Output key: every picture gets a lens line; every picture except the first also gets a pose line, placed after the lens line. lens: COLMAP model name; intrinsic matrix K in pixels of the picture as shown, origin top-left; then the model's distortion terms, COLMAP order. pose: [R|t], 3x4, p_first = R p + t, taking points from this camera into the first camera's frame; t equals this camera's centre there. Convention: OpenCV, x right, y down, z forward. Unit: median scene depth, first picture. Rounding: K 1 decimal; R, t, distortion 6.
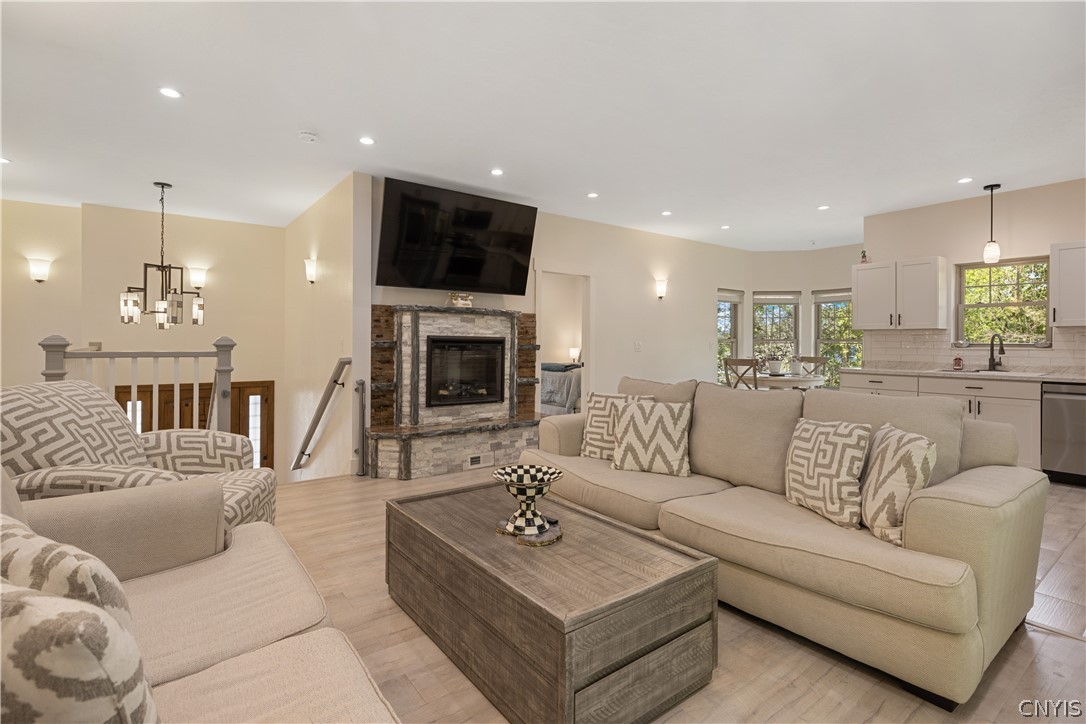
lens RADIAL K [[514.7, 0, 532.5], [0, 514.7, 343.1], [0, 0, 1]] dist [0.000321, 0.000636]
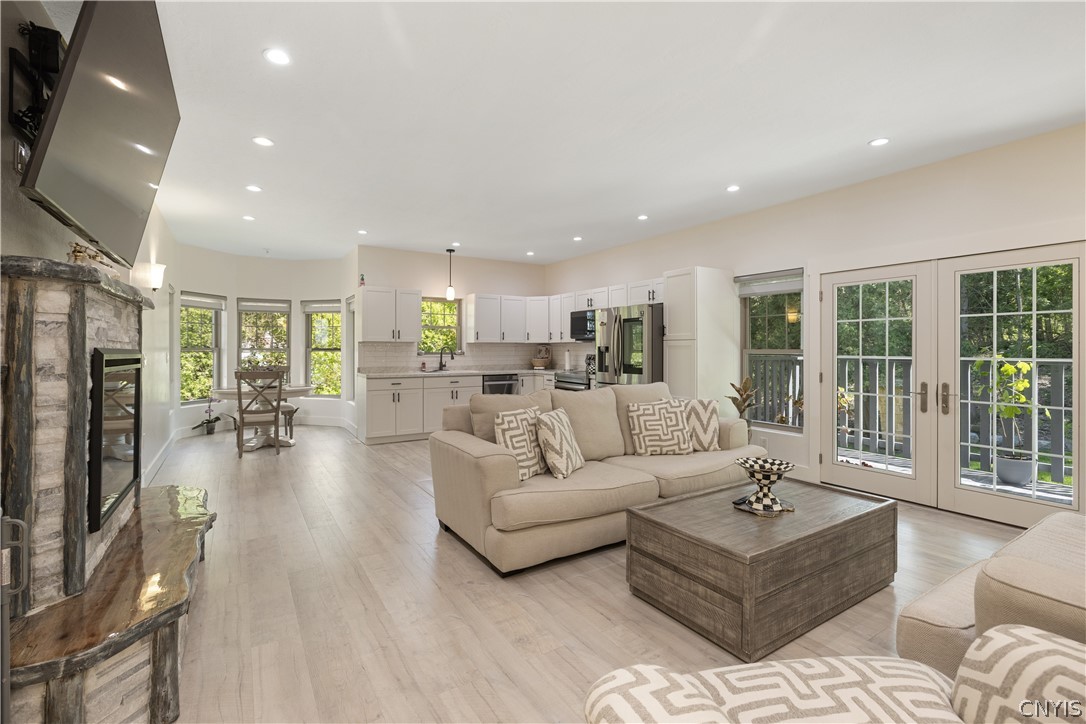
lens RADIAL K [[489.4, 0, 539.9], [0, 489.4, 351.2], [0, 0, 1]] dist [0.001635, 0.000260]
pose [[0.078970, -0.008007, 0.996845, -0.551182], [0.001848, 0.999967, 0.007885, -0.014724], [-0.996875, 0.001219, 0.078982, 0.640710]]
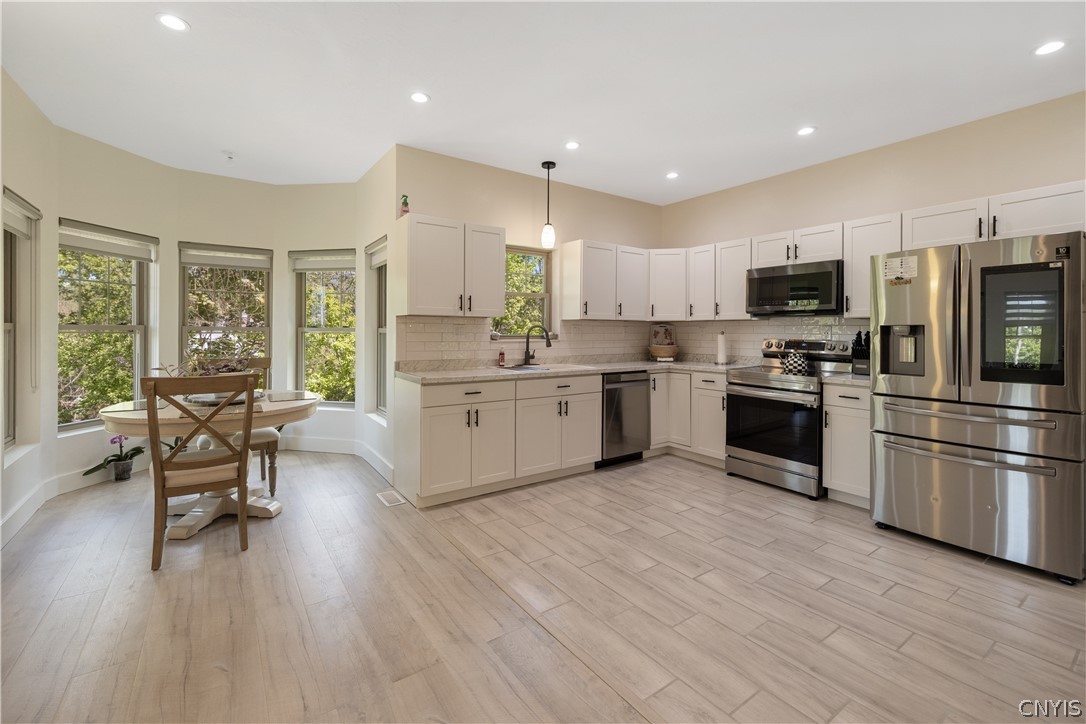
lens RADIAL K [[467.5, 0, 540.5], [0, 467.5, 333.2], [0, 0, 1]] dist [0.009101, 0.000670]
pose [[0.027409, -0.008553, 0.999588, 0.065475], [-0.002858, 0.999959, 0.008635, -0.010672], [-0.999620, -0.003094, 0.027383, 1.021714]]
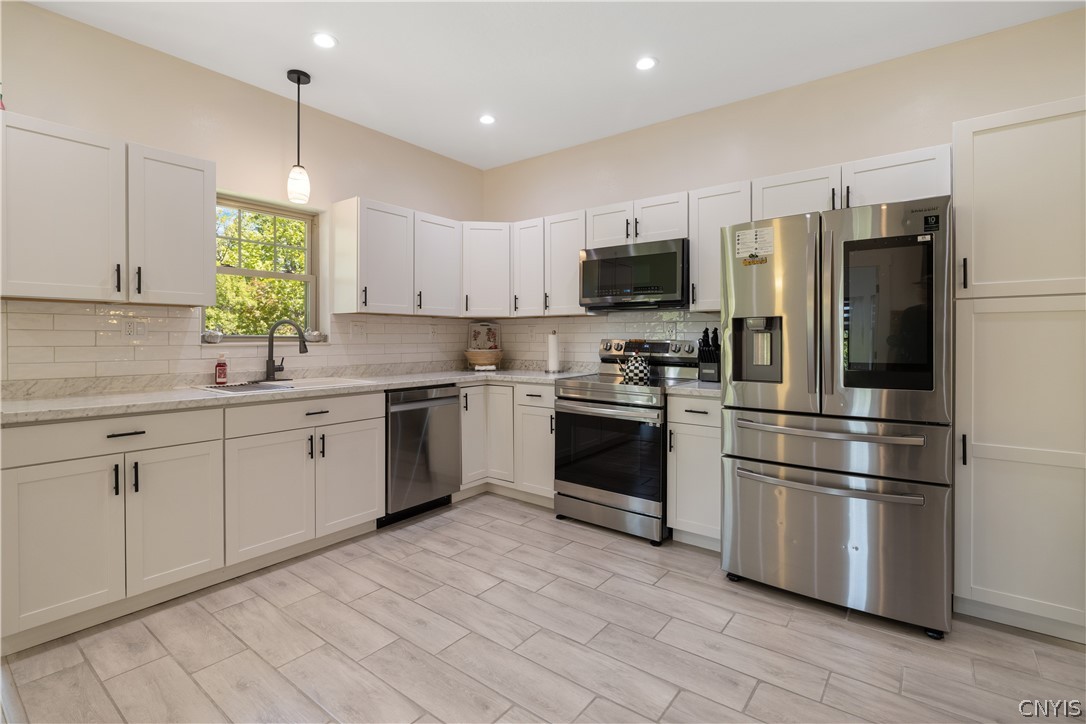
lens RADIAL K [[514.7, 0, 536.5], [0, 514.7, 341.5], [0, 0, 1]] dist [0.000321, 0.000636]
pose [[-0.262824, -0.011307, 0.964778, 0.246210], [-0.000237, 0.999932, 0.011654, 0.000839], [-0.964844, 0.002834, -0.262809, 0.918815]]
